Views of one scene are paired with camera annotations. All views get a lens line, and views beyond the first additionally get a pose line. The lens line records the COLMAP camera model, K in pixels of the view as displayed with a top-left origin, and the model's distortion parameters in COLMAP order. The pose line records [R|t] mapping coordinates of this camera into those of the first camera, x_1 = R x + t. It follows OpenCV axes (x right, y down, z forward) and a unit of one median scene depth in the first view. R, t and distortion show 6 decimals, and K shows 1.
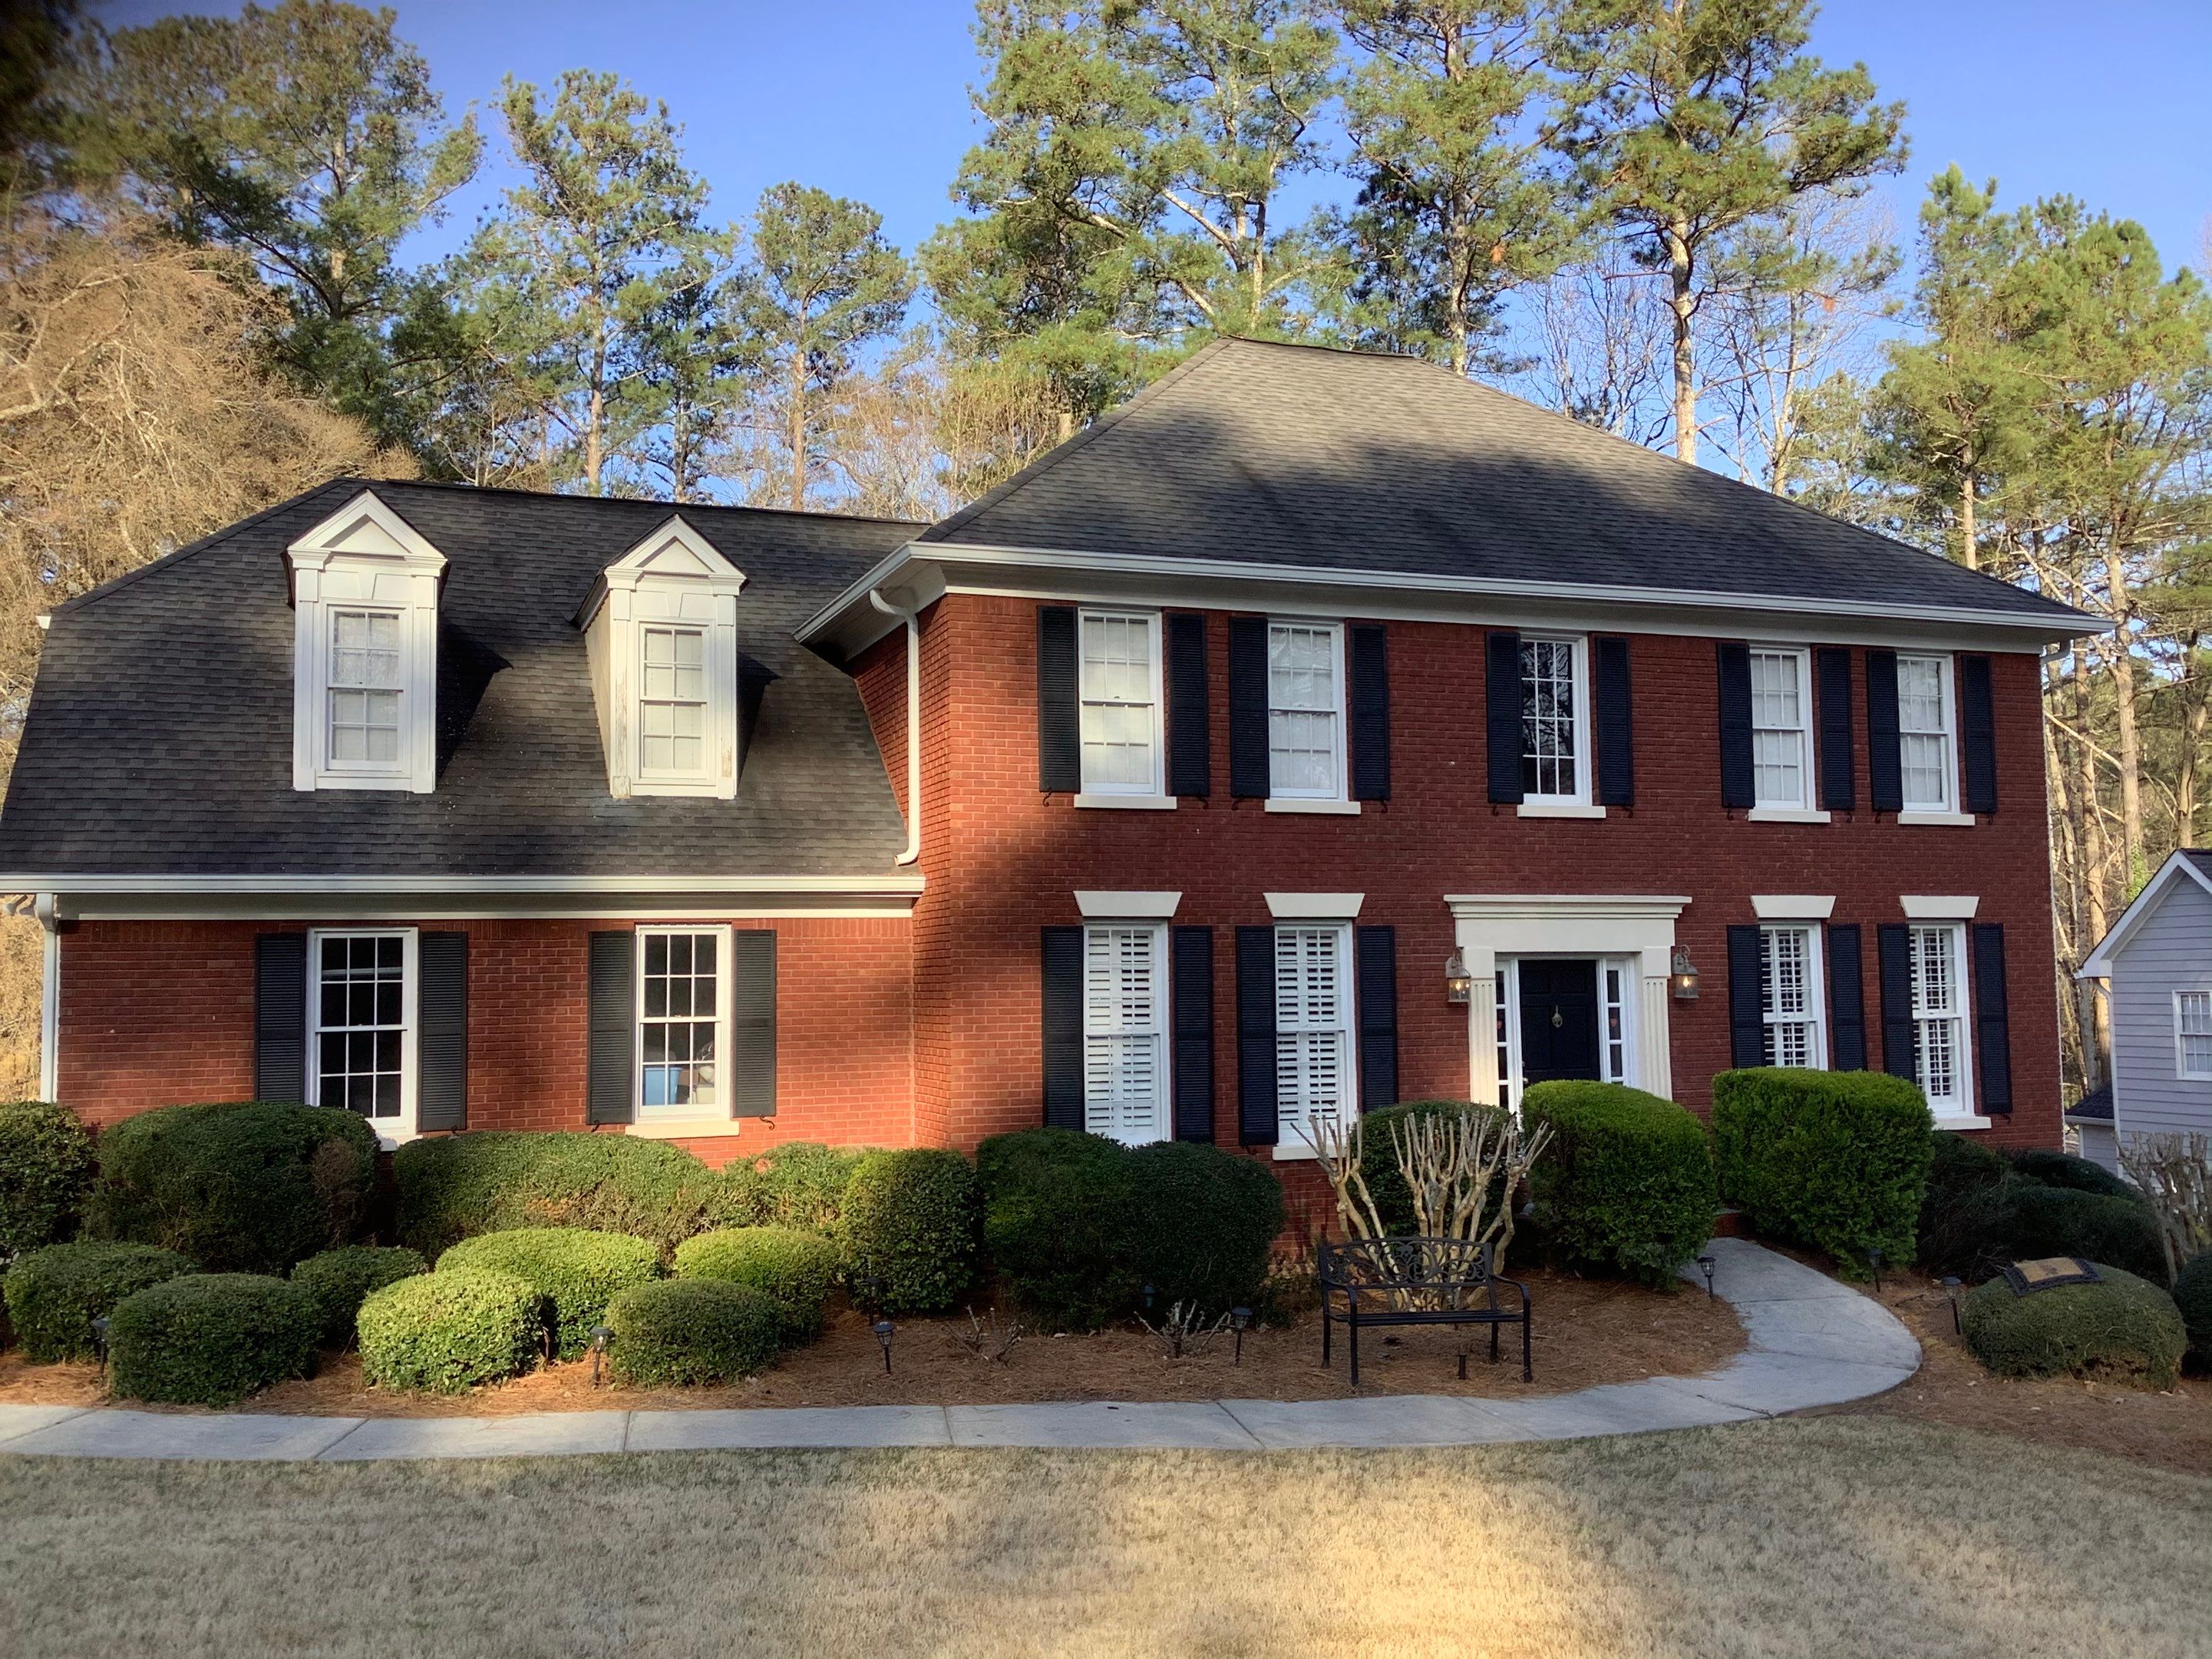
lens RADIAL K [[1981.1, 0, 1106.2], [0, 1981.1, 847.6], [0, 0, 1]] dist [0.084927, -0.082073]
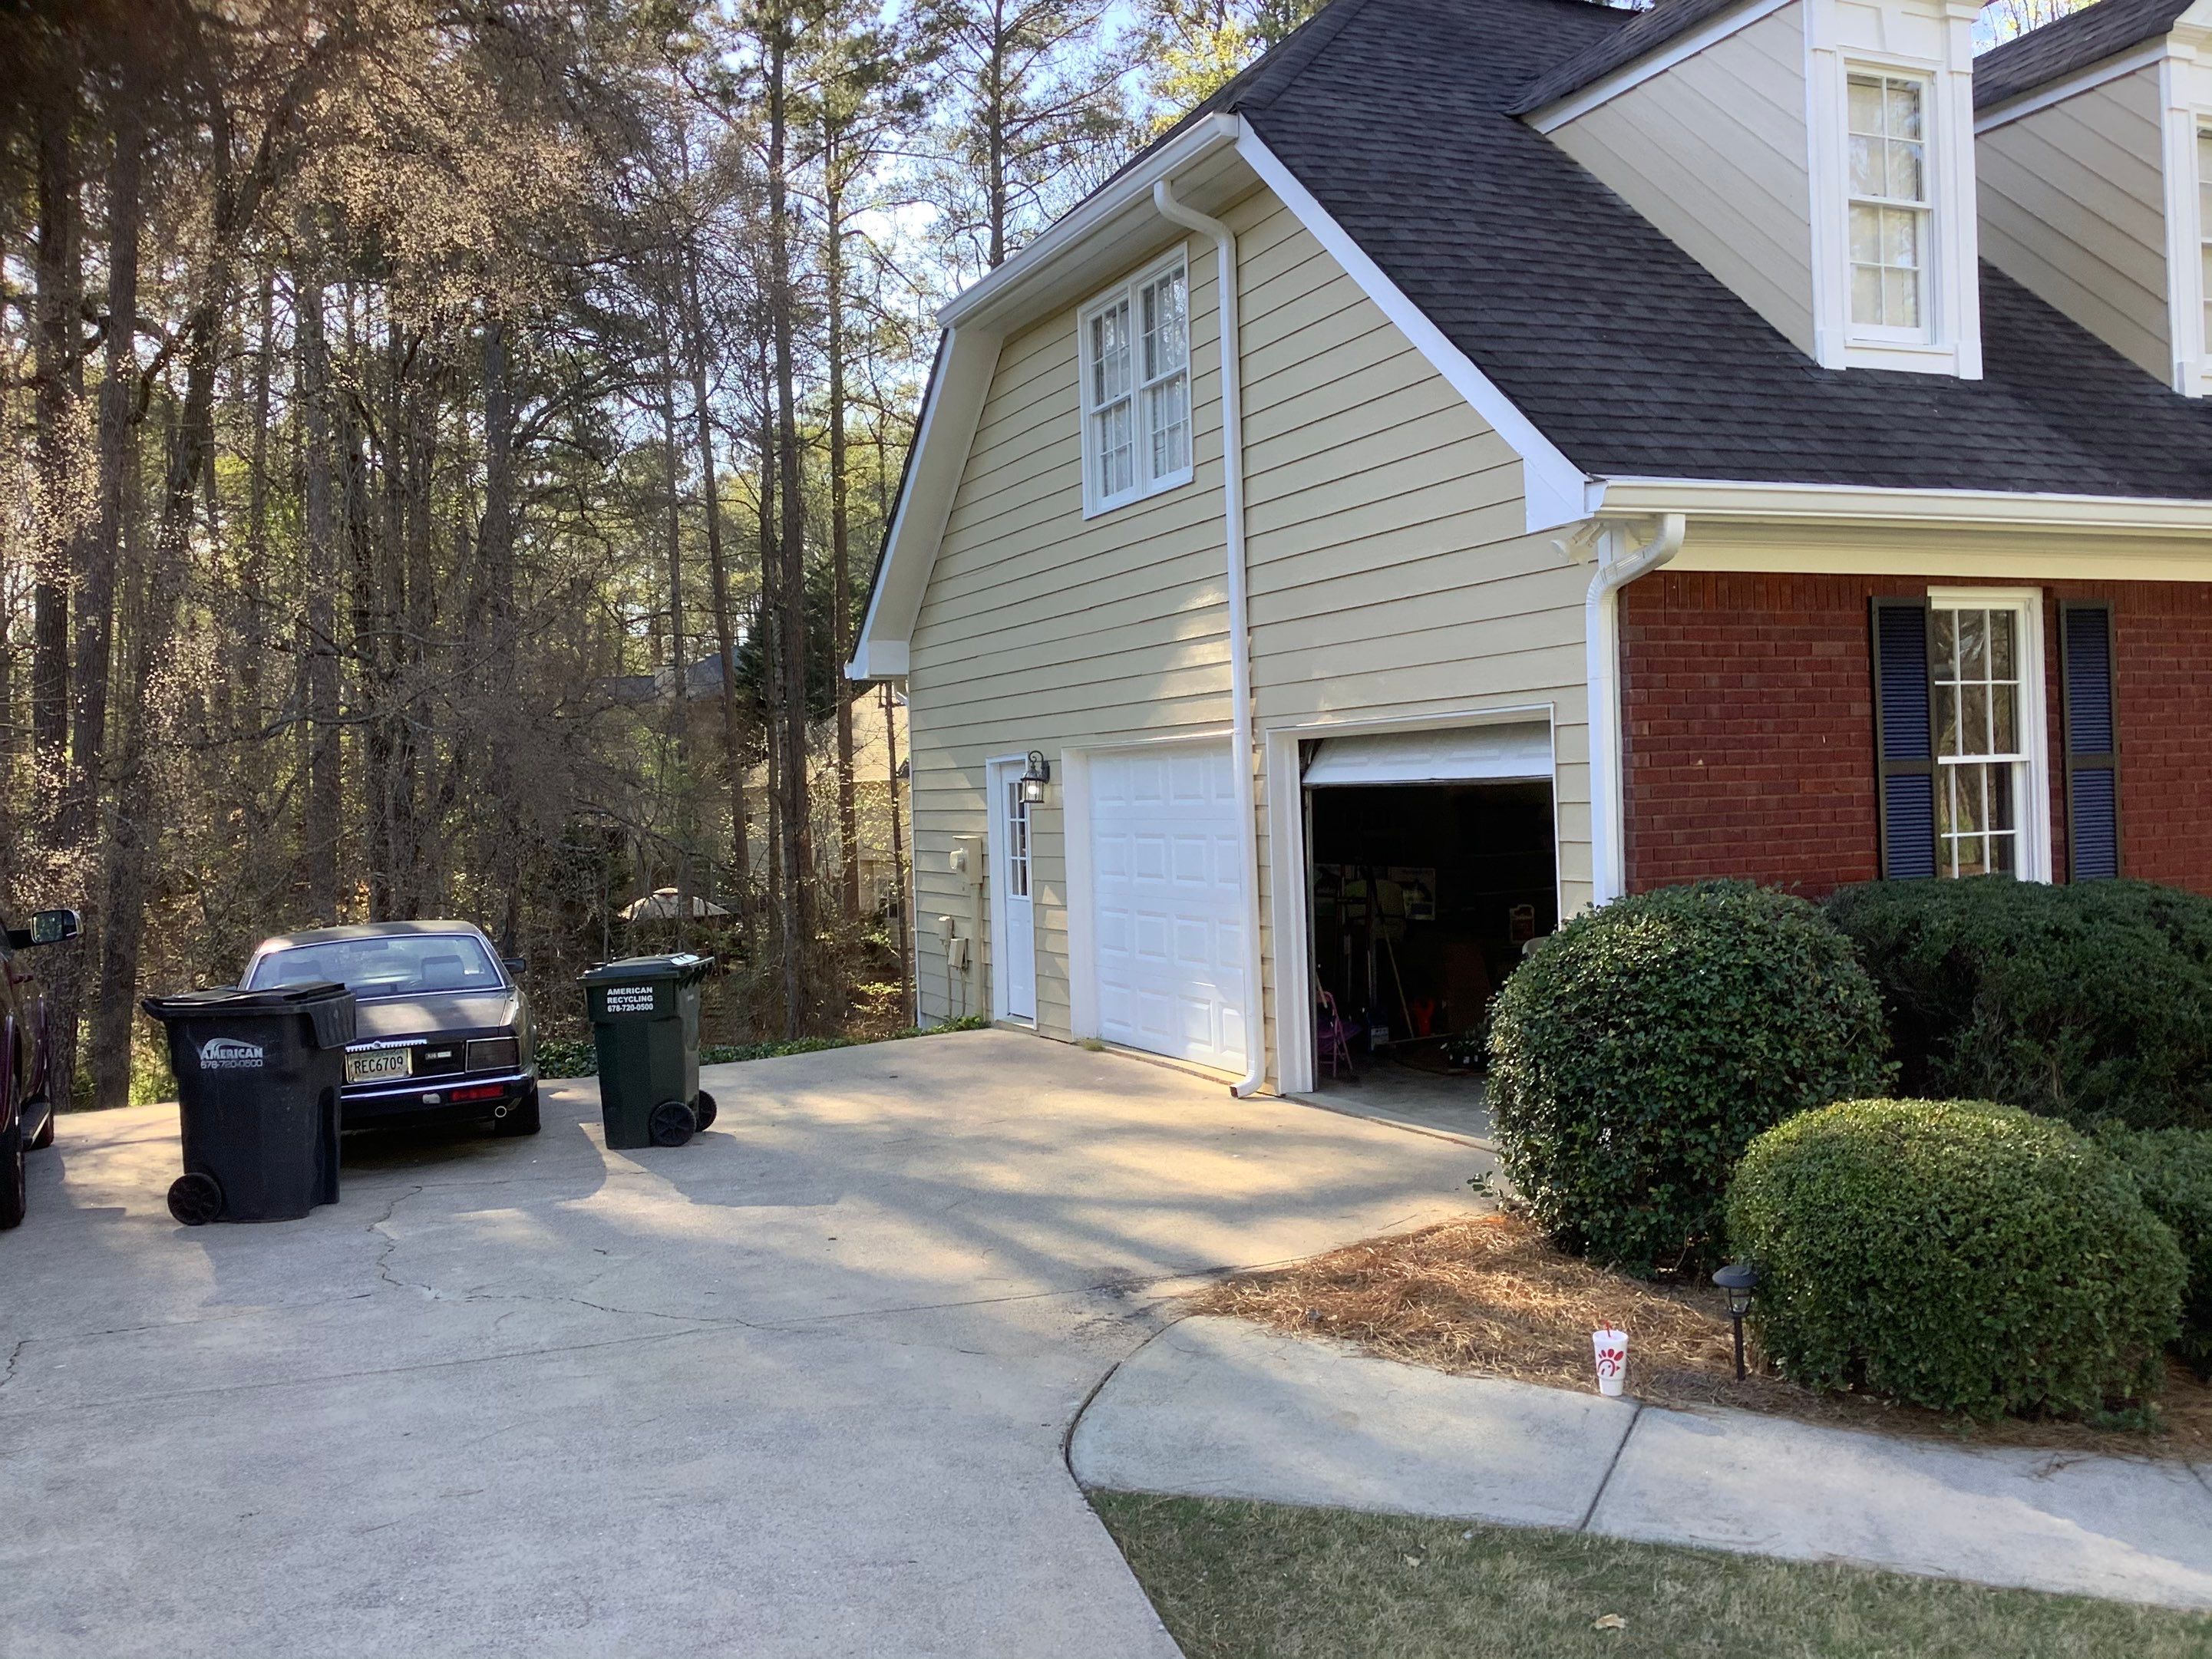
lens RADIAL K [[1981.1, 0, 1125.5], [0, 1981.1, 835.2], [0, 0, 1]] dist [0.084927, -0.082073]
pose [[0.998216, -0.015110, 0.057755, -0.623492], [0.009852, 0.995870, 0.090259, 0.052252], [-0.058881, -0.089529, 0.994242, 0.384443]]
